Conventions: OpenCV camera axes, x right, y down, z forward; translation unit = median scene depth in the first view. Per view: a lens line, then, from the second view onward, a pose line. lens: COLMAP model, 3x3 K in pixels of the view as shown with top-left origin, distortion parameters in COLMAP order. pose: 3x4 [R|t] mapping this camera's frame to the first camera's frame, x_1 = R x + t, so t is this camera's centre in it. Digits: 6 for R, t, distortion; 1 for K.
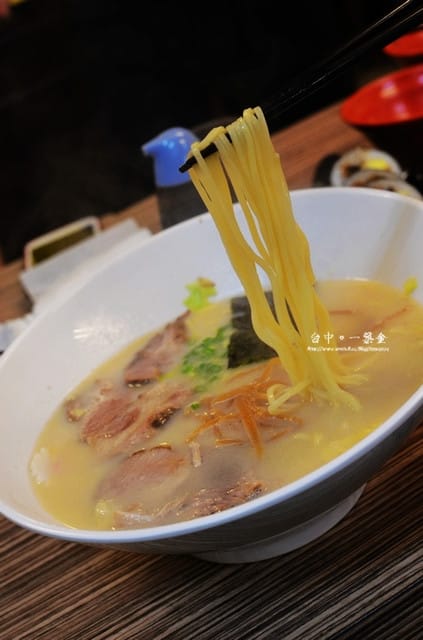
lens RADIAL K [[894.0, 0, 211.5], [0, 894.0, 320.0], [0, 0, 1]] dist [-0.225250, 0.005531]
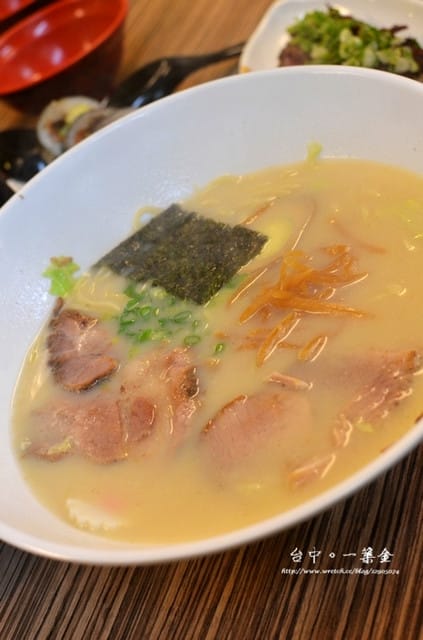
lens RADIAL K [[894.0, 0, 211.5], [0, 894.0, 320.0], [0, 0, 1]] dist [-0.225250, 0.005531]
pose [[0.773566, -0.430532, 0.465013, -0.355460], [0.440908, 0.892716, 0.093053, -0.008377], [-0.455187, 0.133045, 0.880400, 0.243083]]
